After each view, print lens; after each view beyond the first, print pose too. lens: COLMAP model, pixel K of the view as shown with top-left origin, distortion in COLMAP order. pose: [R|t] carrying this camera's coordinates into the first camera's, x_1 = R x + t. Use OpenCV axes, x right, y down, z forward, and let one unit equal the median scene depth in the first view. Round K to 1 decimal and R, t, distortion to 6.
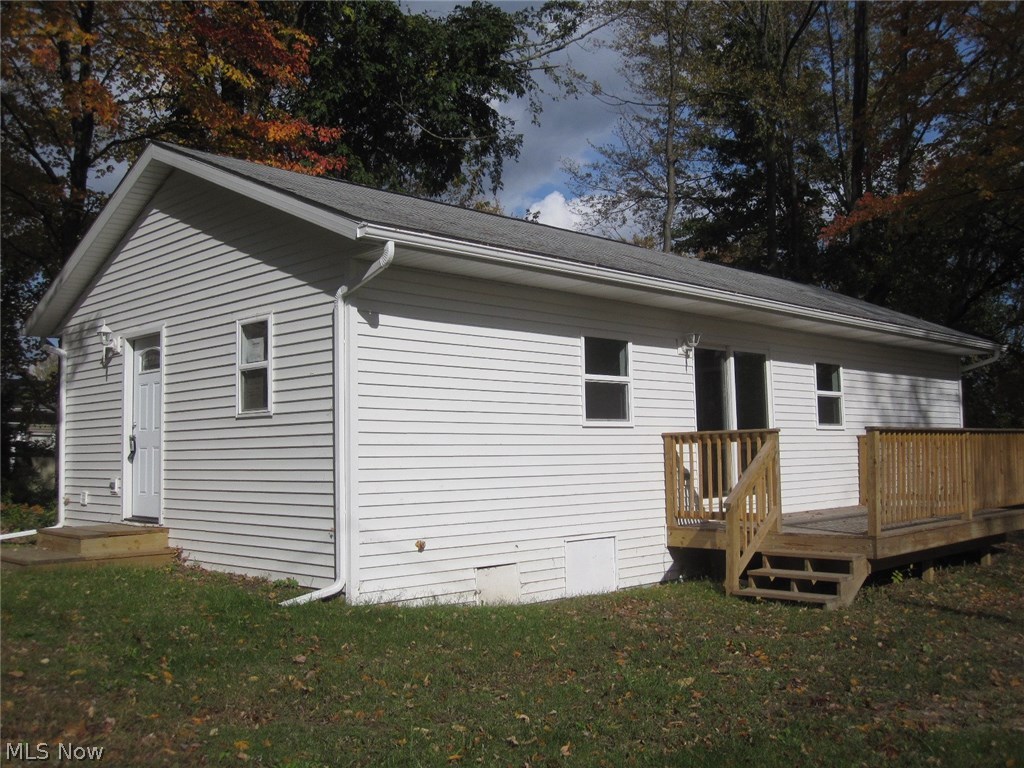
lens RADIAL K [[999.0, 0, 512.0], [0, 999.0, 384.0], [0, 0, 1]] dist [-0.084620, 0.038655]
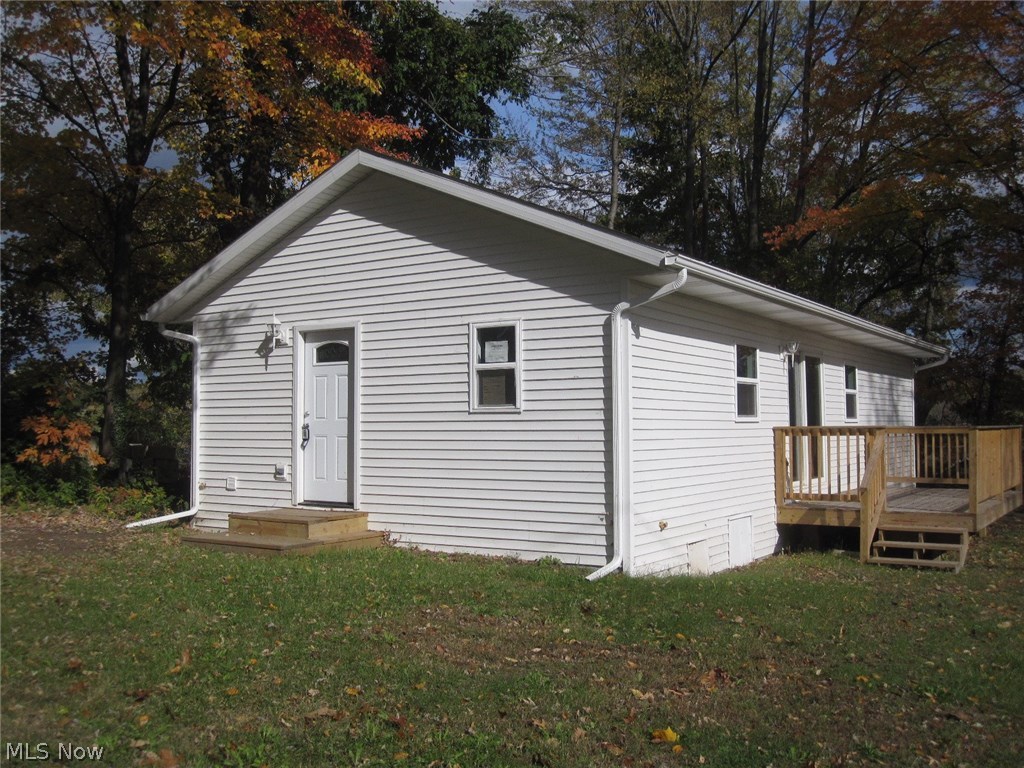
lens RADIAL K [[999.0, 0, 512.0], [0, 999.0, 384.0], [0, 0, 1]] dist [-0.084620, 0.038655]
pose [[0.978677, 0.019702, 0.204456, -0.385314], [-0.025070, 0.999405, 0.023695, -0.020713], [-0.203868, -0.028316, 0.978589, -0.076110]]
